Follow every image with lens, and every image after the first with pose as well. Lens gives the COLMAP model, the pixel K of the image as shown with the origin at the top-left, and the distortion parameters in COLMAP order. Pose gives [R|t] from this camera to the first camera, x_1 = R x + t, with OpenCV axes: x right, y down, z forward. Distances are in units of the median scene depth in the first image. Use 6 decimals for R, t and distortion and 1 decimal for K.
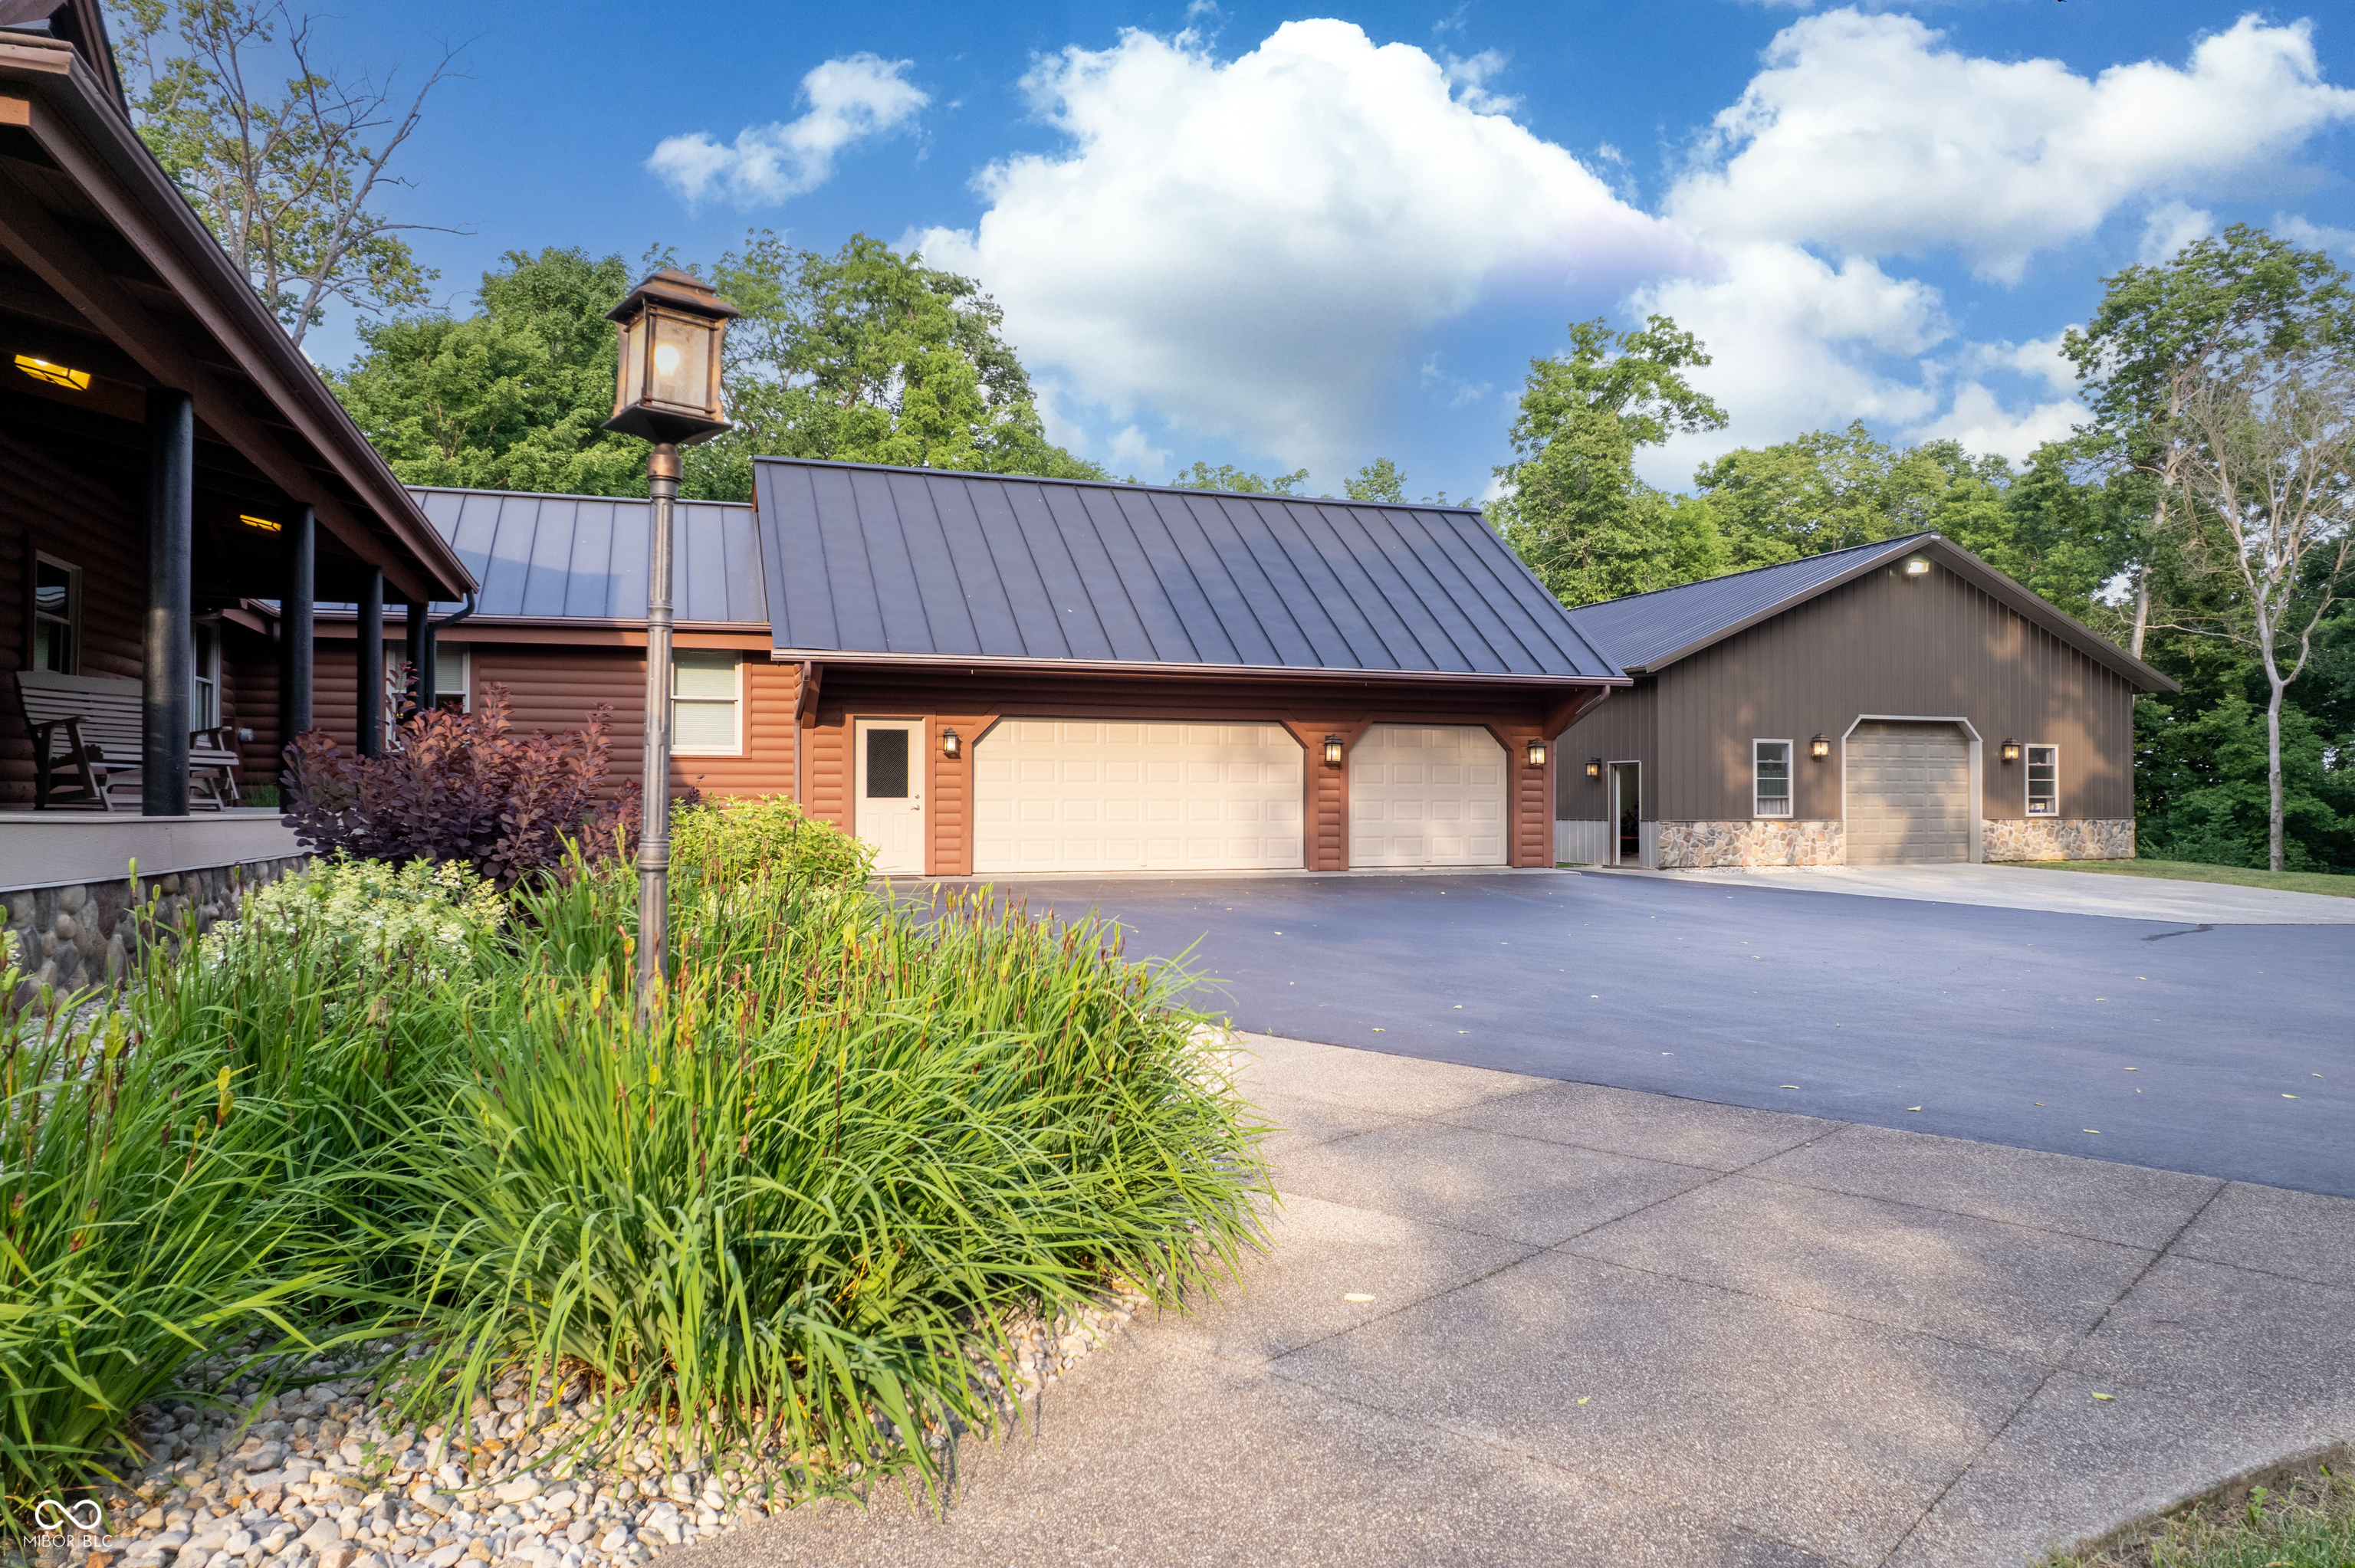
lens RADIAL K [[1499.8, 0, 1177.5], [0, 1499.8, 784.0], [0, 0, 1]] dist [-0.086854, 0.062498]
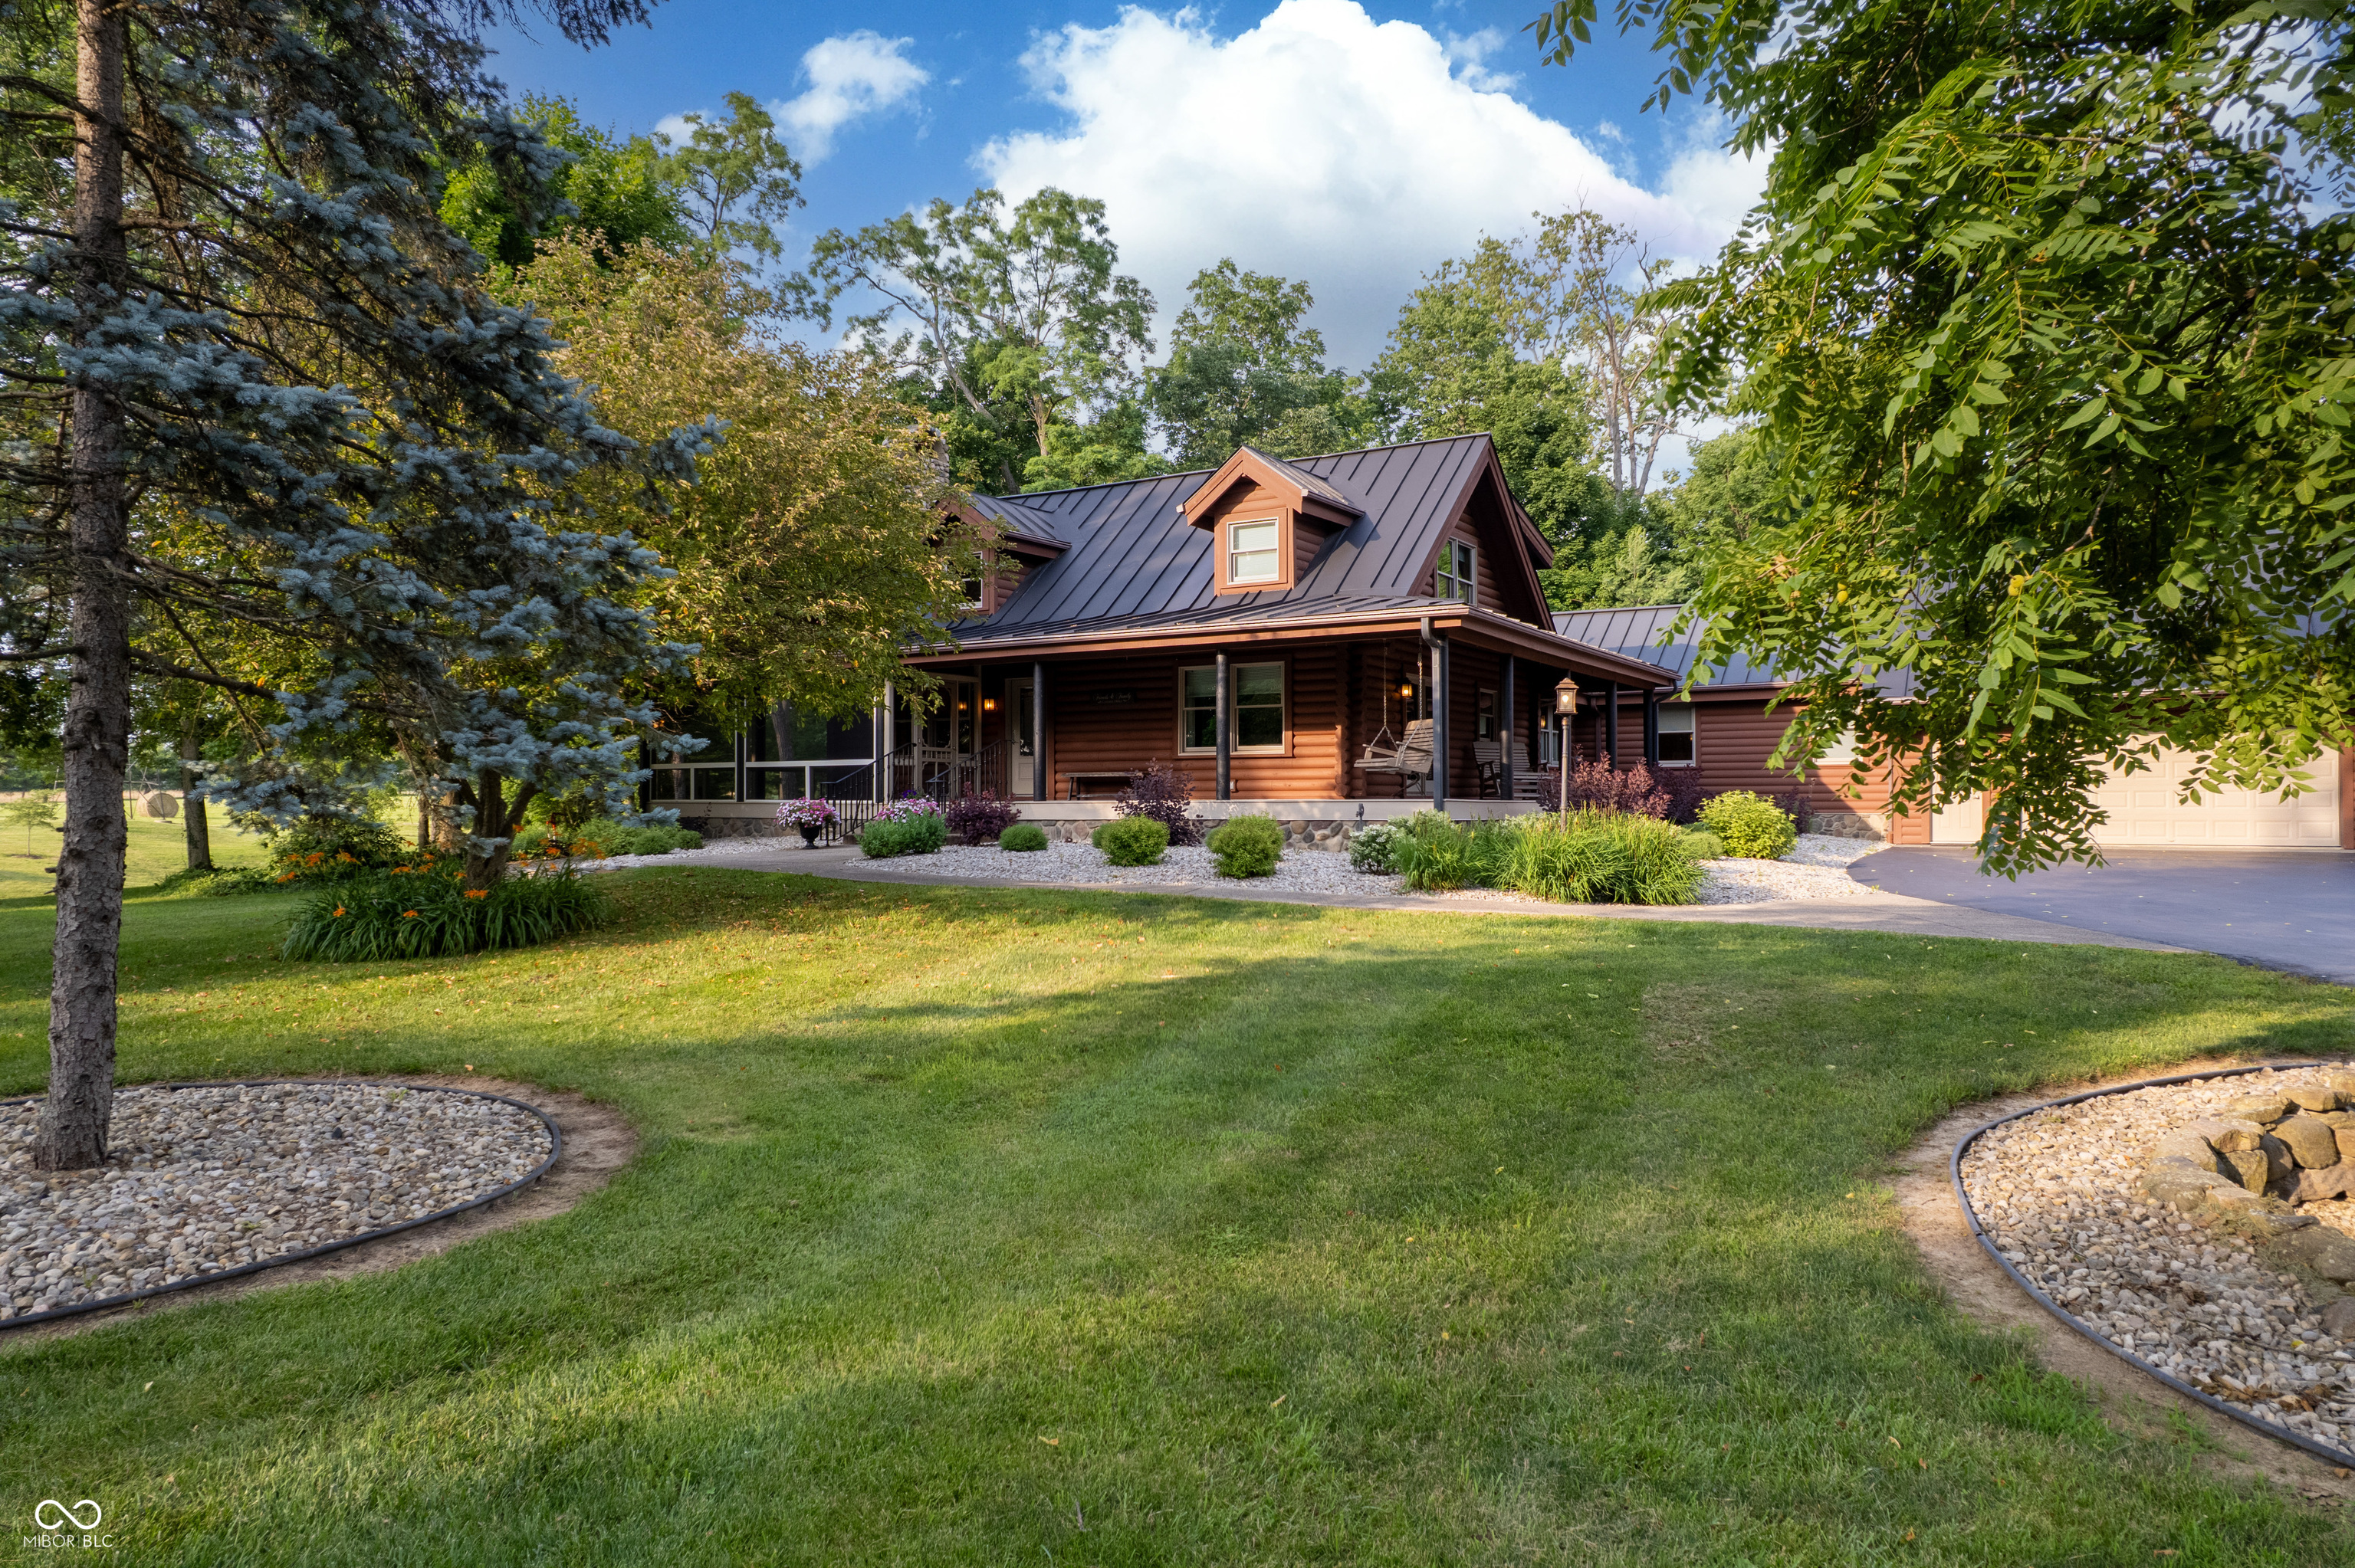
lens RADIAL K [[1501.9, 0, 1182.5], [0, 1501.9, 792.0], [0, 0, 1]] dist [-0.069211, 0.055081]
pose [[0.632149, -0.009474, -0.774789, 0.378490], [0.016488, 0.999863, 0.001226, -0.003259], [0.774671, -0.013550, 0.632219, -0.432370]]
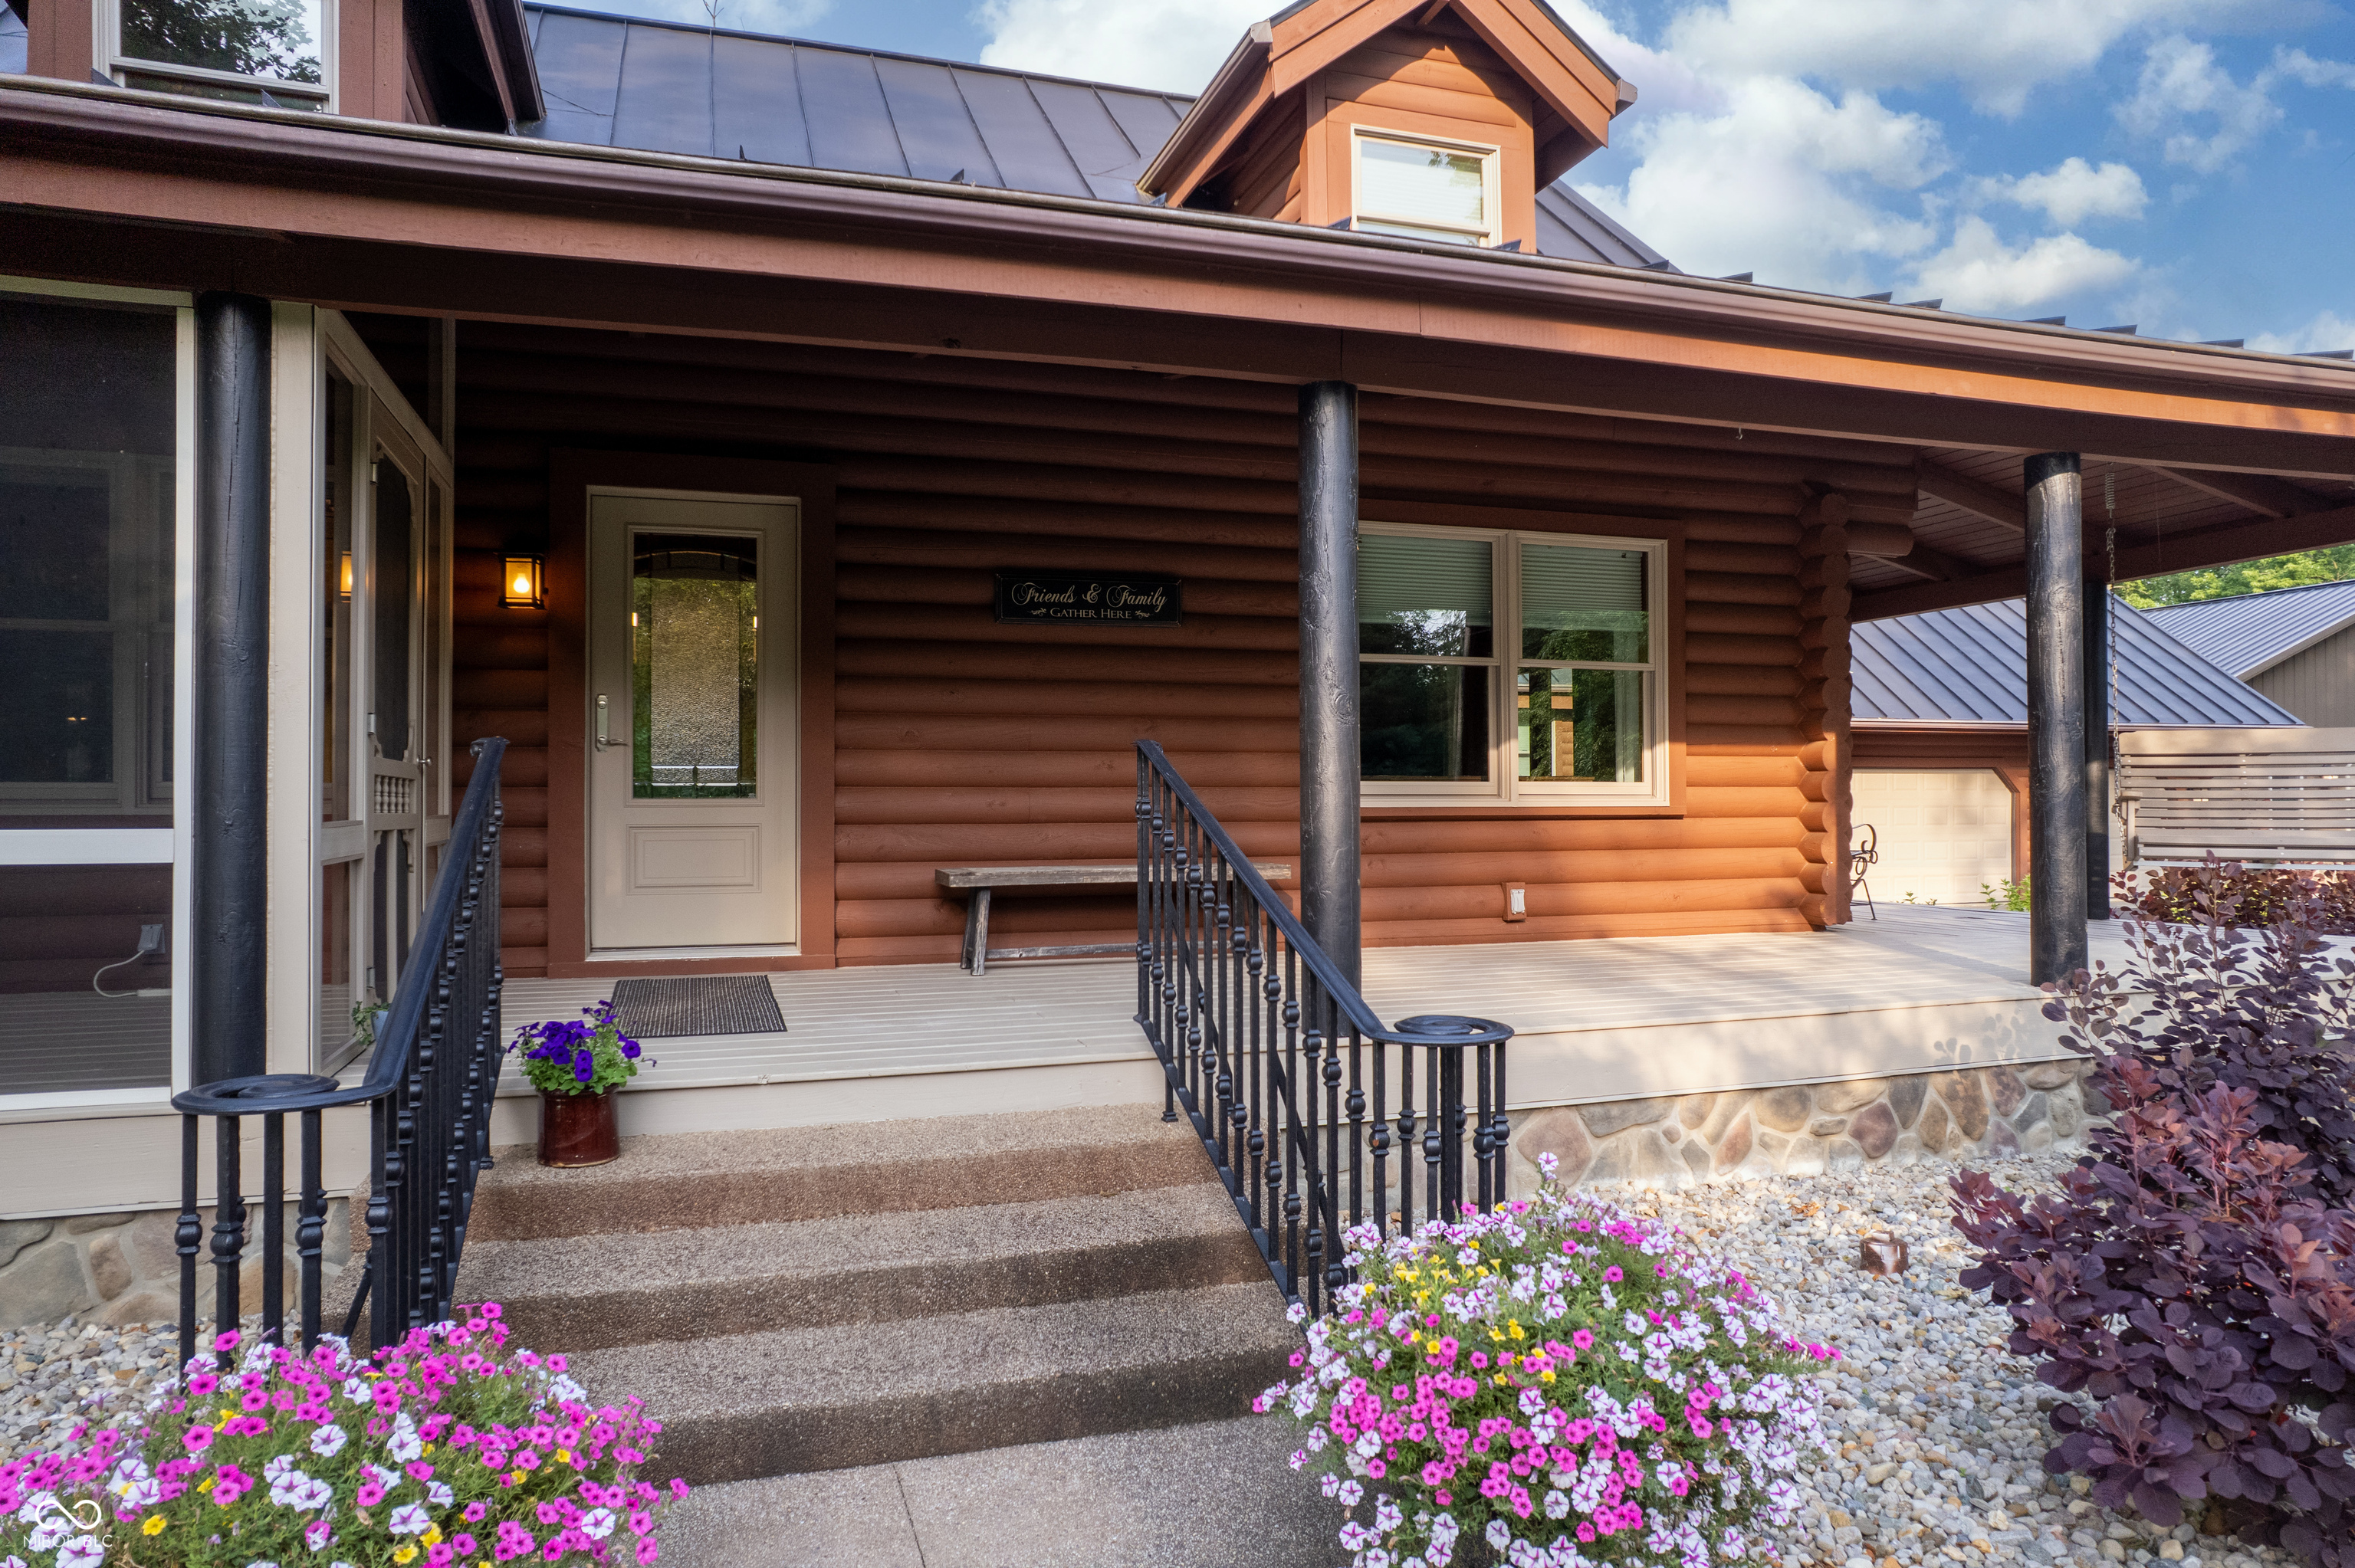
lens RADIAL K [[1501.9, 0, 1182.5], [0, 1501.9, 792.0], [0, 0, 1]] dist [-0.069211, 0.055081]
pose [[0.999478, -0.005041, -0.031898, -0.444758], [0.005320, 0.999948, 0.008659, -0.033095], [0.031853, -0.008824, 0.999454, -0.101509]]
